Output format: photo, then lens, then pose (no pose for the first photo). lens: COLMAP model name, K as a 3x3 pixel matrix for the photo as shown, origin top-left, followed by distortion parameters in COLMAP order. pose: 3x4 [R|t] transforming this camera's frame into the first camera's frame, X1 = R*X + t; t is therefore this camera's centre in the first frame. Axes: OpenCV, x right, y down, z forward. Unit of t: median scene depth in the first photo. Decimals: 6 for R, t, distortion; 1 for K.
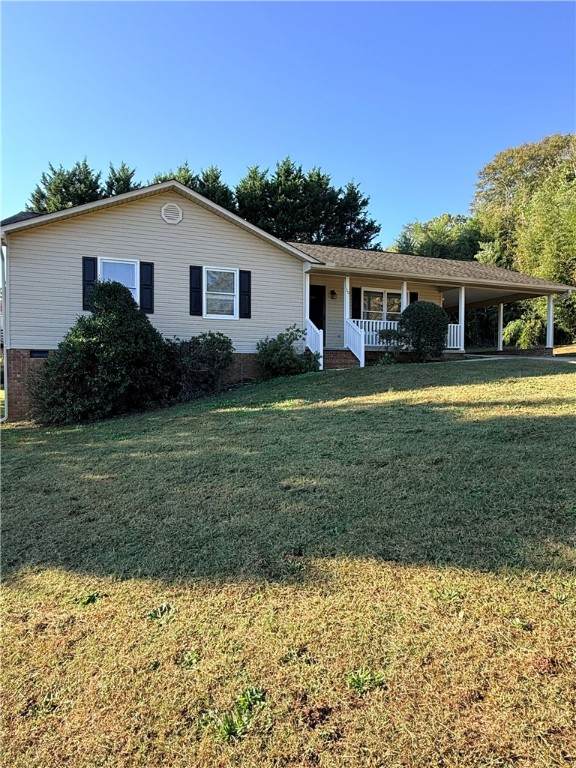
lens RADIAL K [[473.9, 0, 287.9], [0, 473.9, 382.5], [0, 0, 1]] dist [0.009383, 0.001843]
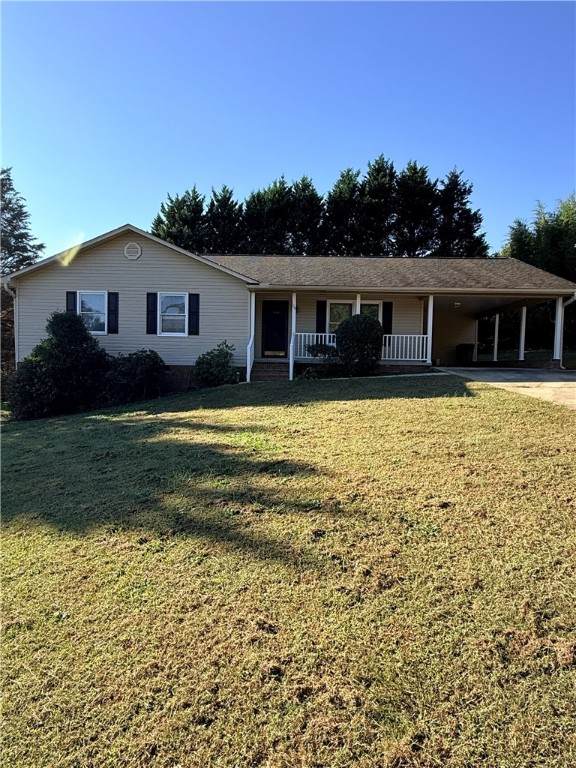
lens RADIAL K [[473.9, 0, 289.8], [0, 473.9, 385.4], [0, 0, 1]] dist [0.009383, 0.001843]
pose [[0.930420, 0.027465, -0.365465, 0.495041], [-0.019612, 0.999490, 0.025183, -0.041167], [0.365970, -0.016263, 0.930484, 0.004056]]
